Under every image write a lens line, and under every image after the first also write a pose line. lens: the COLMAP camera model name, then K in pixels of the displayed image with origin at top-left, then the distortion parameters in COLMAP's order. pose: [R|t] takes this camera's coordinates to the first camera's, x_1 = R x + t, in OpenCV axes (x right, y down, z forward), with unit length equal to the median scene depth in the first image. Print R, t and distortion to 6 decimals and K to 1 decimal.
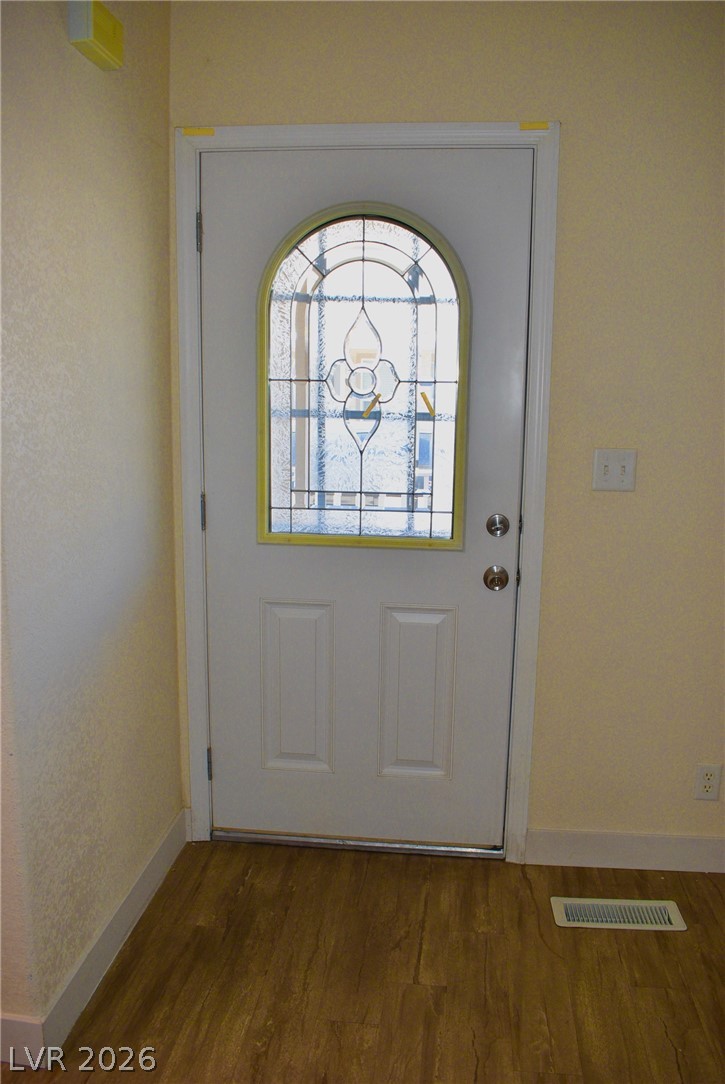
lens RADIAL K [[730.5, 0, 363.3], [0, 730.5, 595.7], [0, 0, 1]] dist [-0.063849, 0.000948]
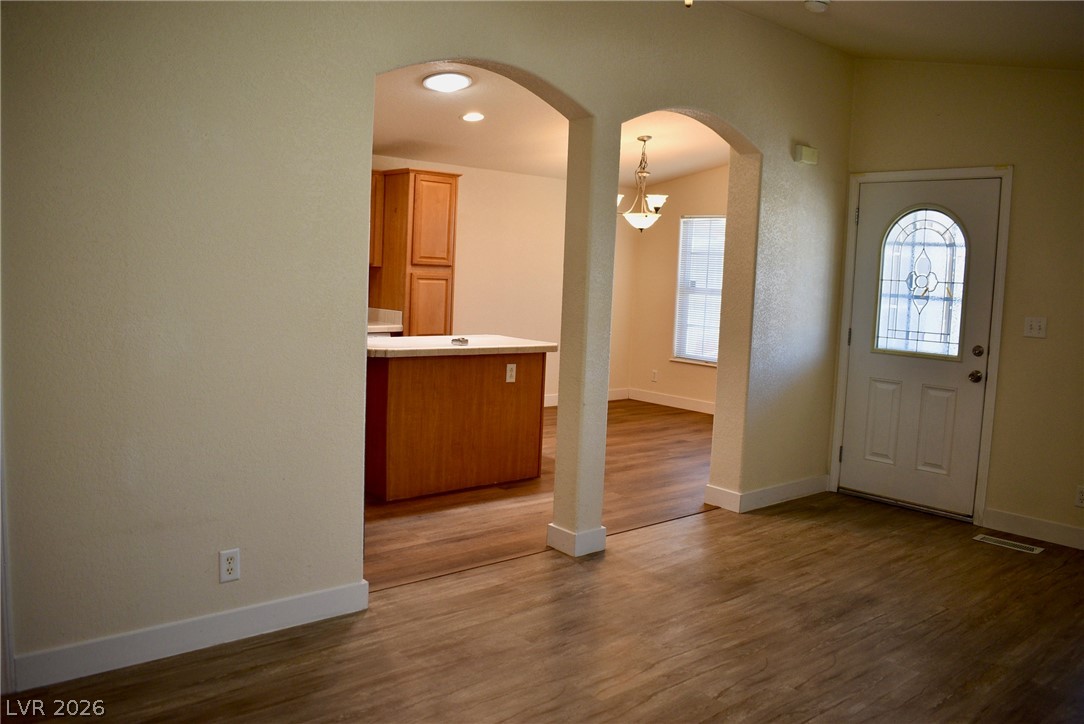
lens RADIAL K [[856.3, 0, 546.0], [0, 856.3, 348.3], [0, 0, 1]] dist [-0.088128, 0.011297]
pose [[0.710102, 0.067215, -0.700883, 0.969633], [-0.150539, 0.986909, -0.057875, 0.215938], [0.687818, 0.146607, 0.710924, -1.526203]]
